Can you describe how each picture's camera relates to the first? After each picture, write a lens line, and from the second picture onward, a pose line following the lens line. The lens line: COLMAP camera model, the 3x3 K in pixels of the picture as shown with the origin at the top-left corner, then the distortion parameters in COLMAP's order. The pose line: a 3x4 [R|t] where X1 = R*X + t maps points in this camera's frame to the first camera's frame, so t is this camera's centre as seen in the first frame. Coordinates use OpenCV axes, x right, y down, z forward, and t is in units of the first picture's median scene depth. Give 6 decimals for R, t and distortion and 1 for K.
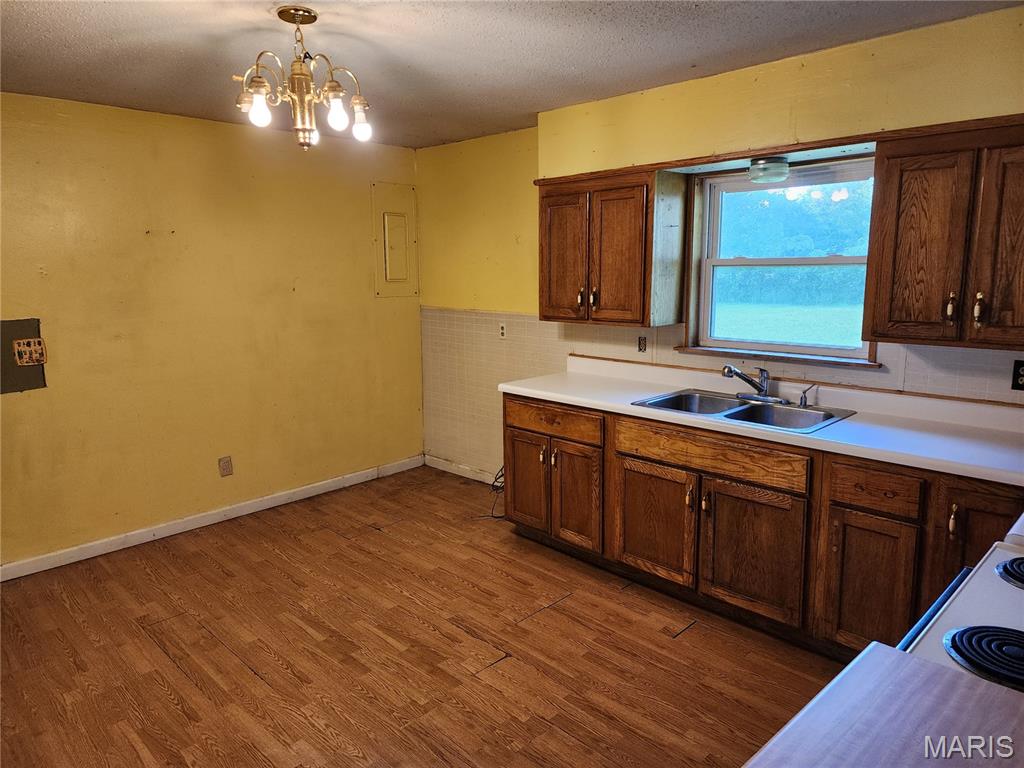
lens RADIAL K [[681.3, 0, 513.1], [0, 681.3, 383.1], [0, 0, 1]] dist [0.063827, -0.055328]
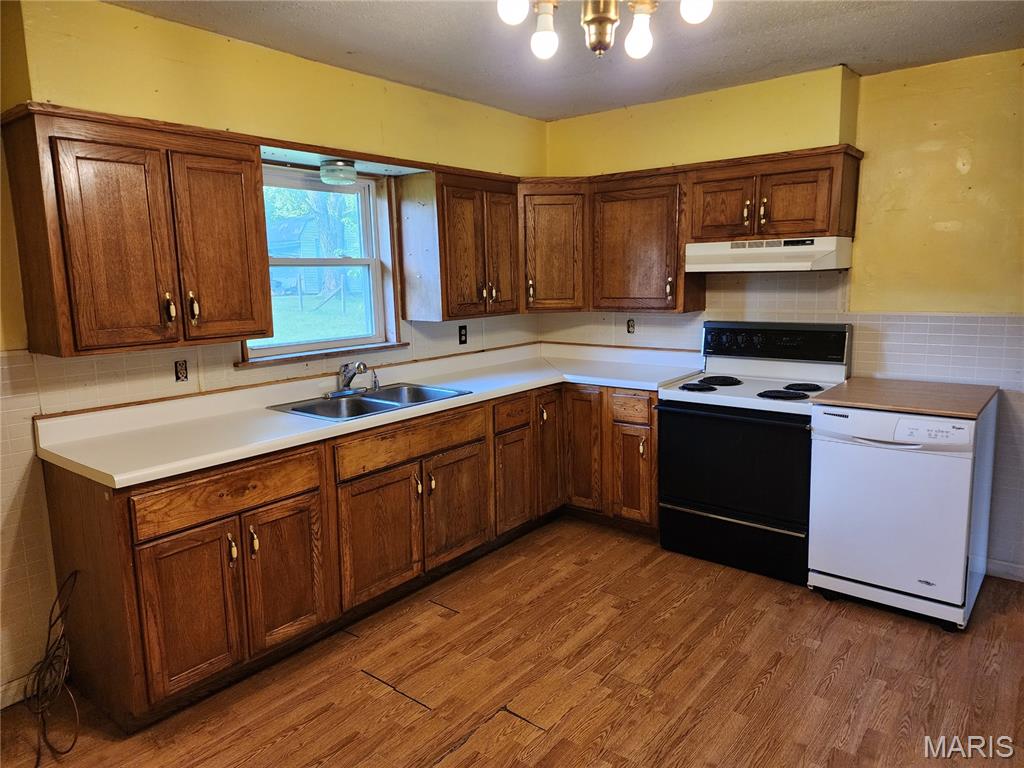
lens RADIAL K [[681.3, 0, 509.3], [0, 681.3, 380.6], [0, 0, 1]] dist [0.063827, -0.055328]
pose [[-0.118574, -0.145059, 0.982292, -0.717480], [0.188439, 0.968006, 0.165696, -0.126860], [-0.974901, 0.204749, -0.087446, 0.893841]]
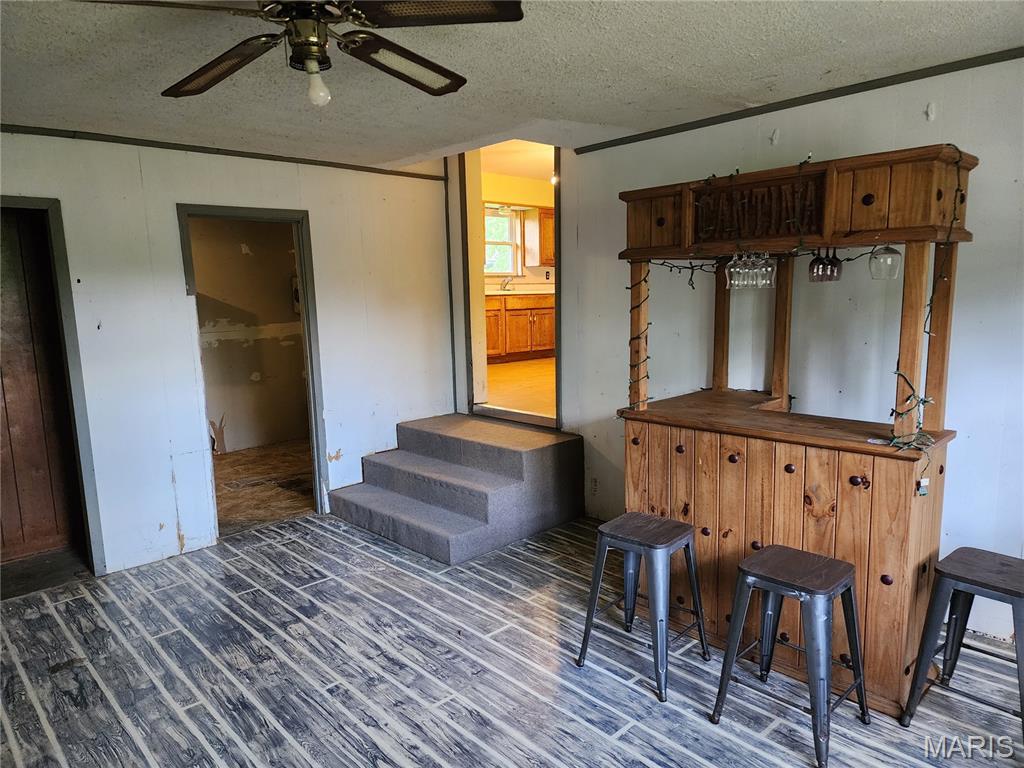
lens RADIAL K [[681.3, 0, 508.9], [0, 681.3, 390.4], [0, 0, 1]] dist [0.063827, -0.055328]
pose [[0.014194, -0.132377, 0.991098, -2.625562], [0.188319, 0.973813, 0.127371, 0.074046], [-0.982005, 0.184835, 0.038751, 1.000632]]
